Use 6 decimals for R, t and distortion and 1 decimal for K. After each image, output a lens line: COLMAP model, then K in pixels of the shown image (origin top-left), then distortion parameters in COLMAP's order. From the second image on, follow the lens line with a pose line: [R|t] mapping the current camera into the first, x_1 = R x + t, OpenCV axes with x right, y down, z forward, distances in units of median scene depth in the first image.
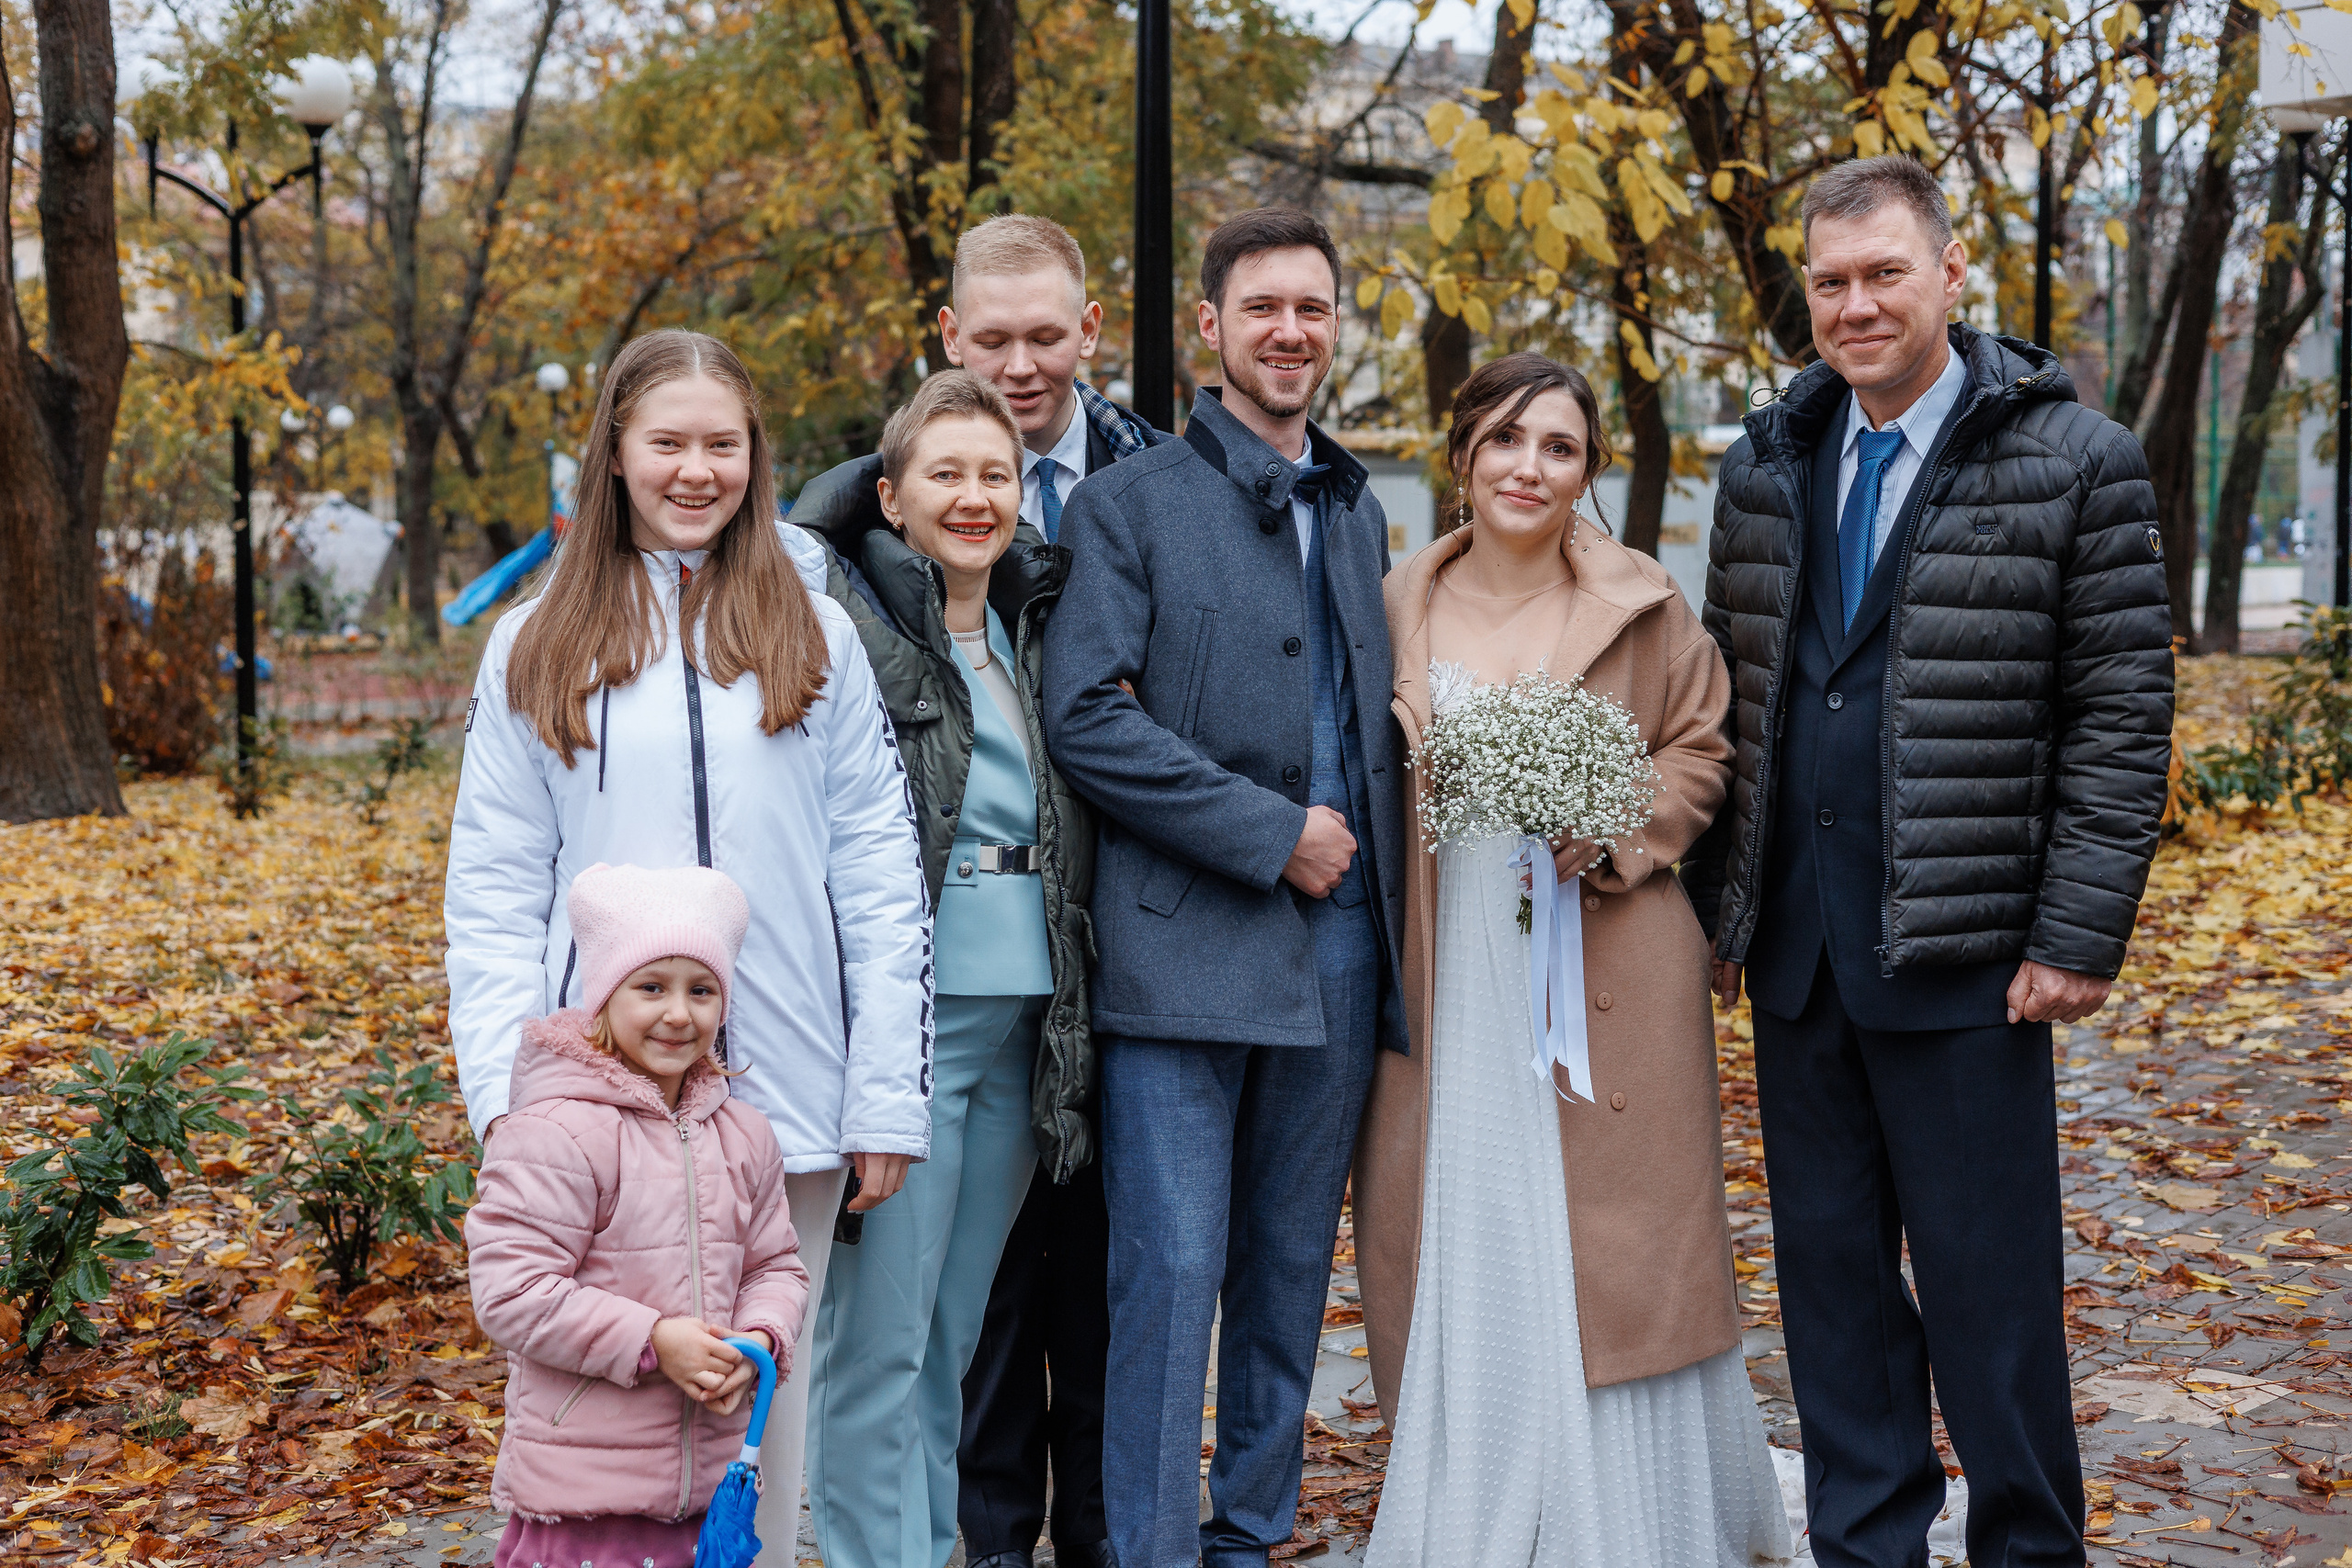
lens RADIAL K [[3260.9, 0, 1176.0], [0, 3260.9, 784.0], [0, 0, 1]] dist [0.010073, -0.051181]
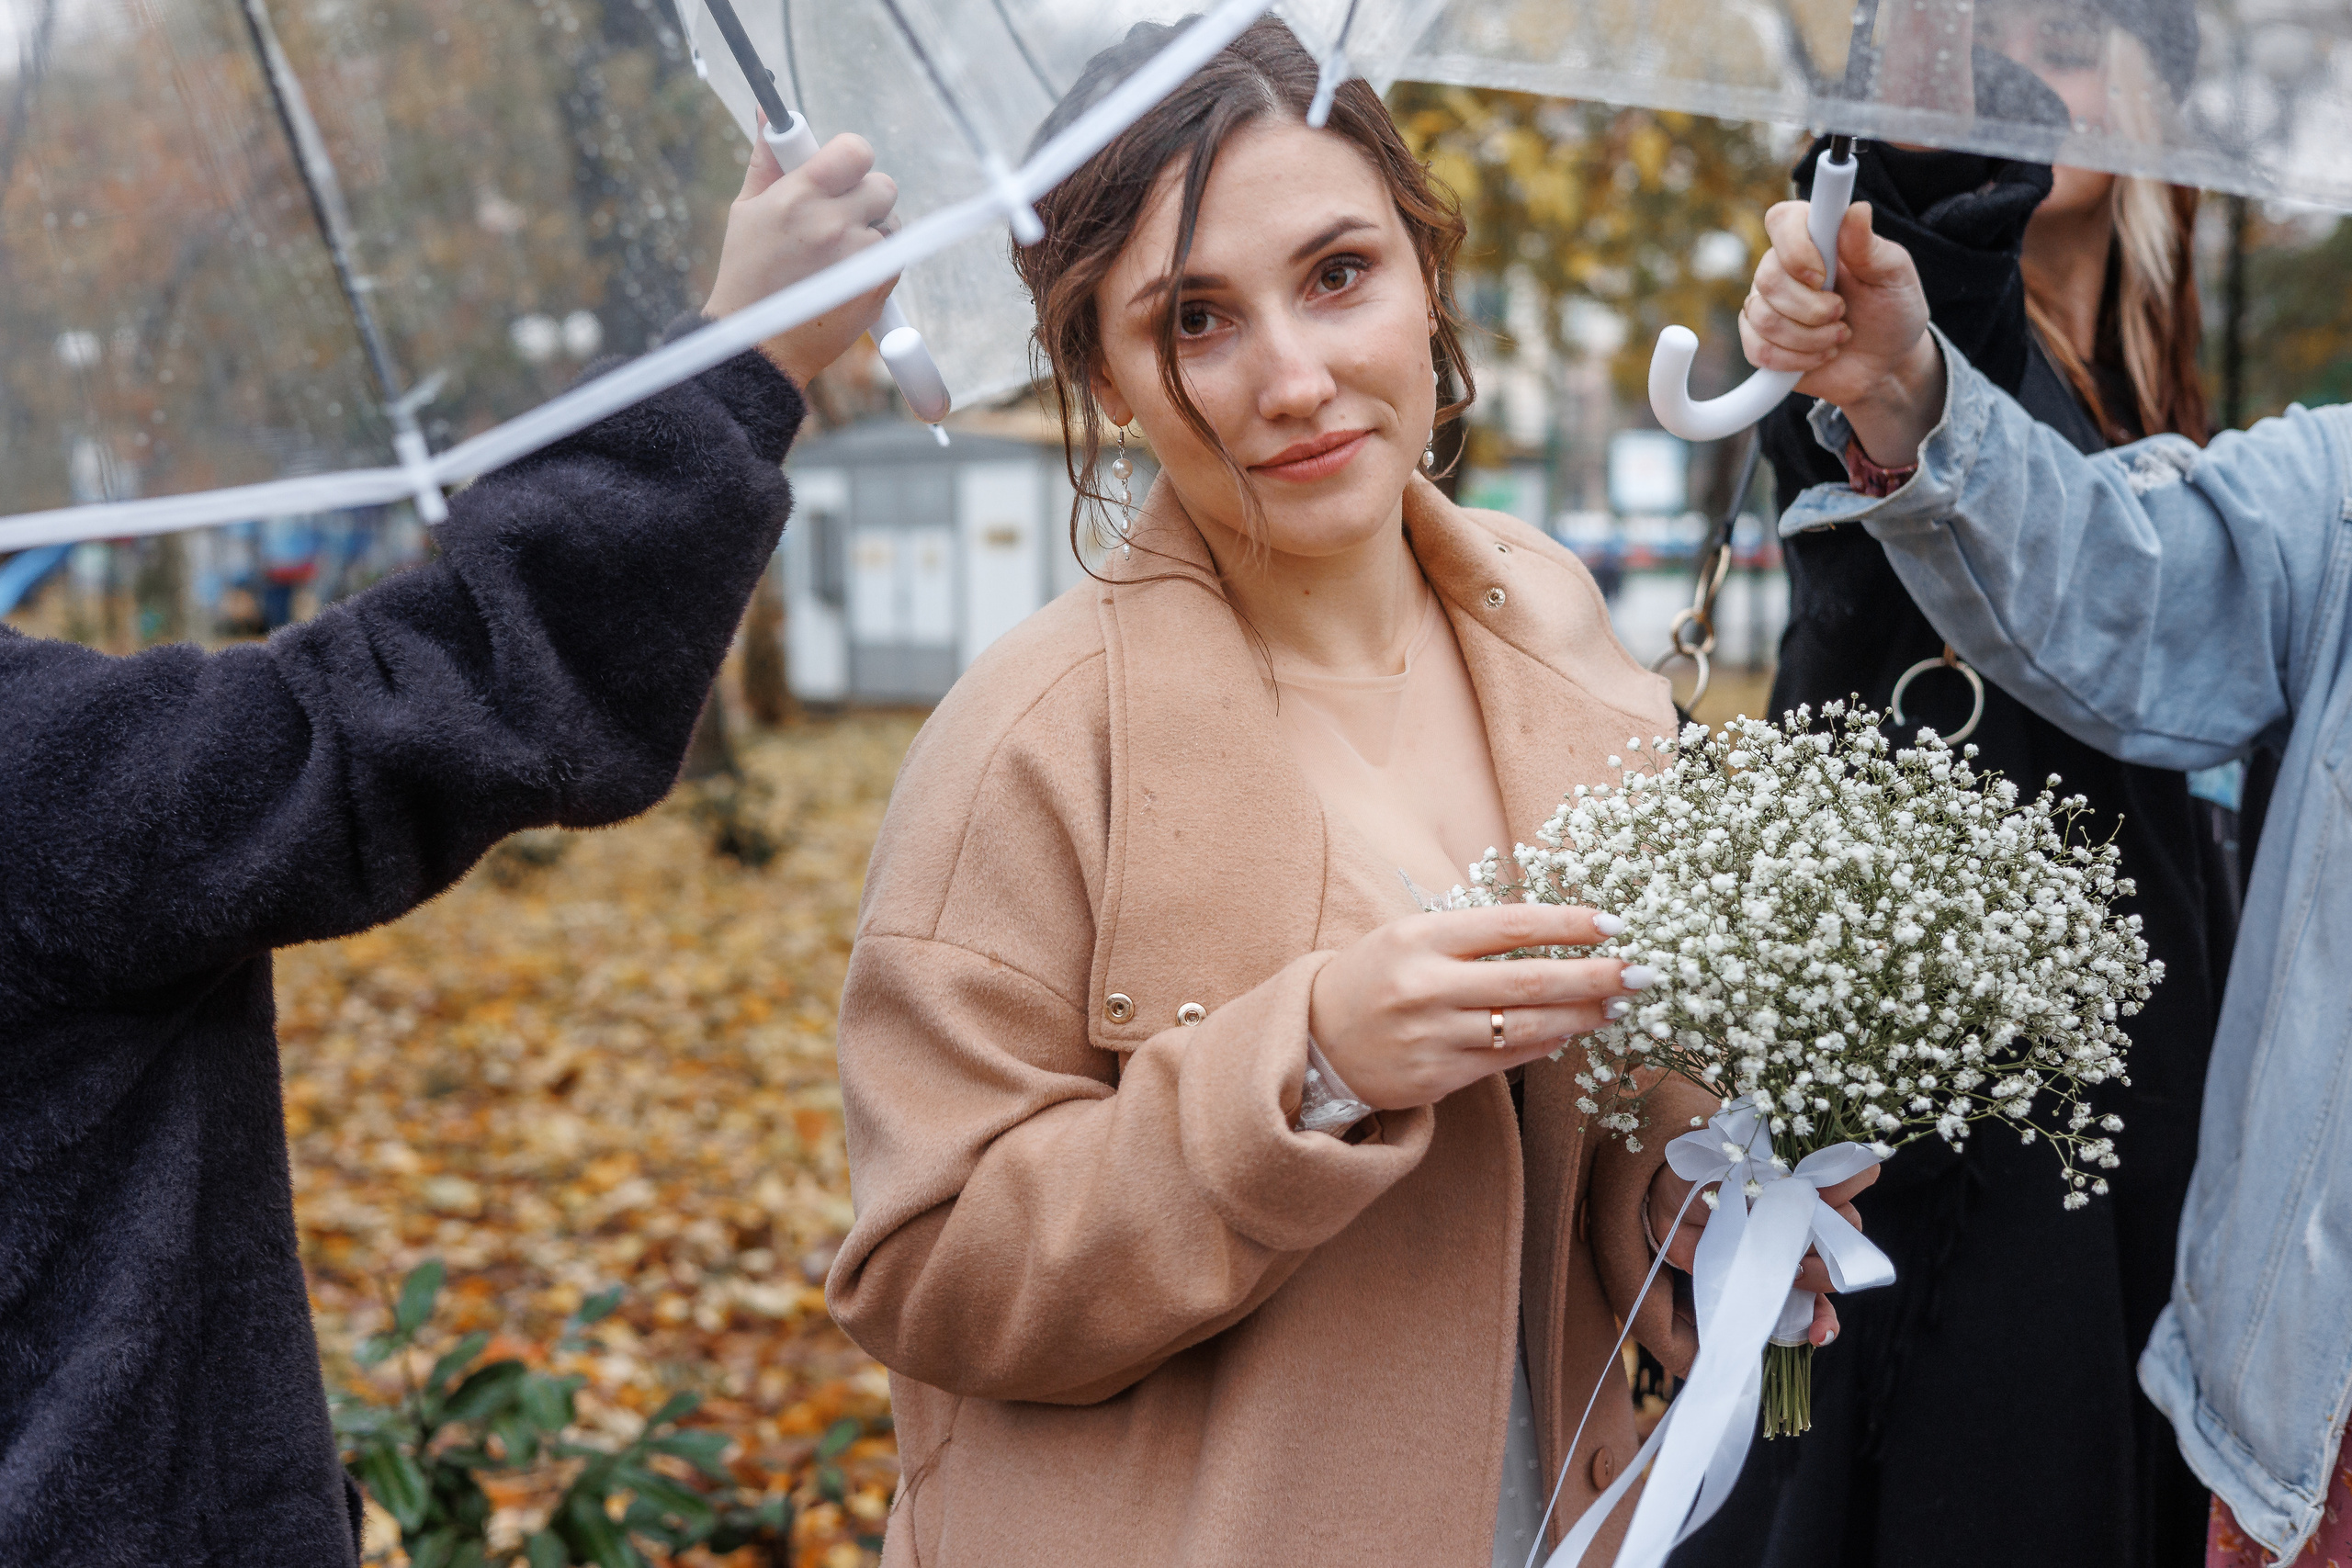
lens RADIAL K [[3447.9, 0, 1176.0], [0, 3447.9, 784.0], [0, 0, 1]] dist [-0.007311, -0.044219]
pose [[0.992295, -0.002450, 0.123874, -0.075215], [0.003309, 0.999972, -0.006725, -0.015518], [-0.123854, 0.007083, 0.992275, 0.296515]]
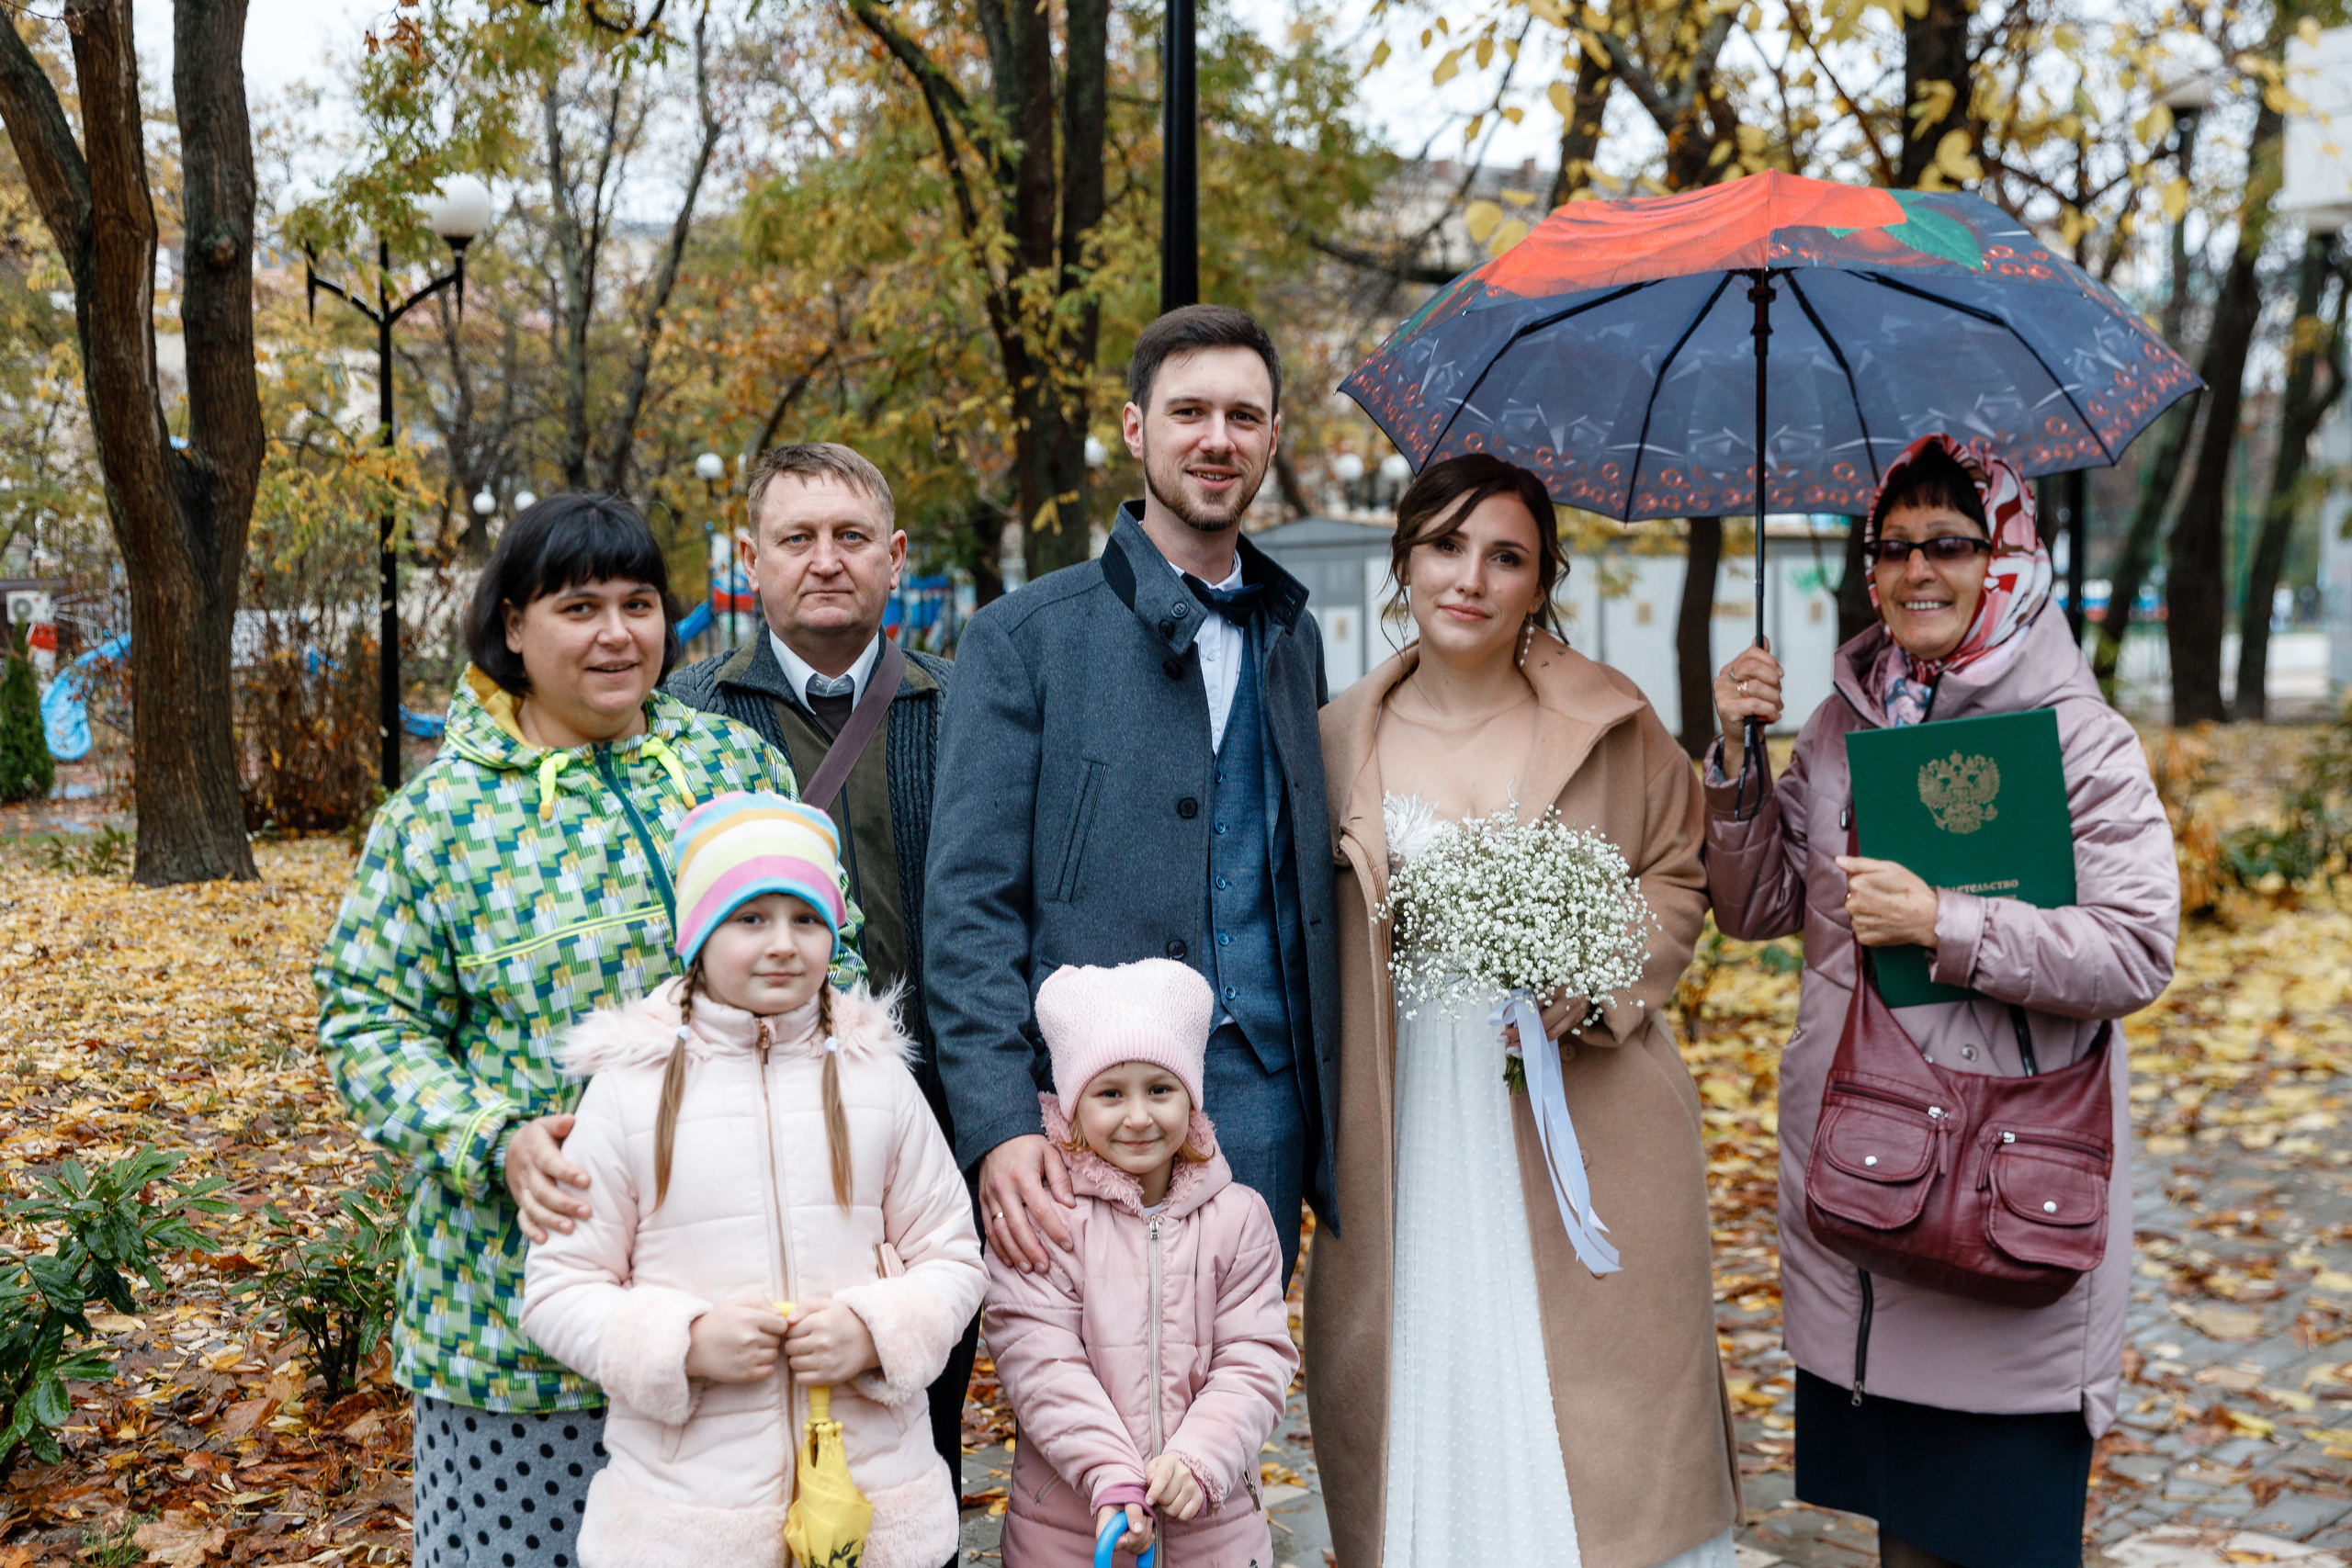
lens RADIAL K [[2942.5, 0, 1124.0], [0, 2942.5, 743.3], [0, 0, 1]] dist [0.016623, -0.070343]
pose [[0.998480, 0.002788, -0.055042, 0.020424], [-0.004382, 0.999574, -0.028861, -0.011379], [0.054939, 0.029058, 0.998067, 0.069064]]
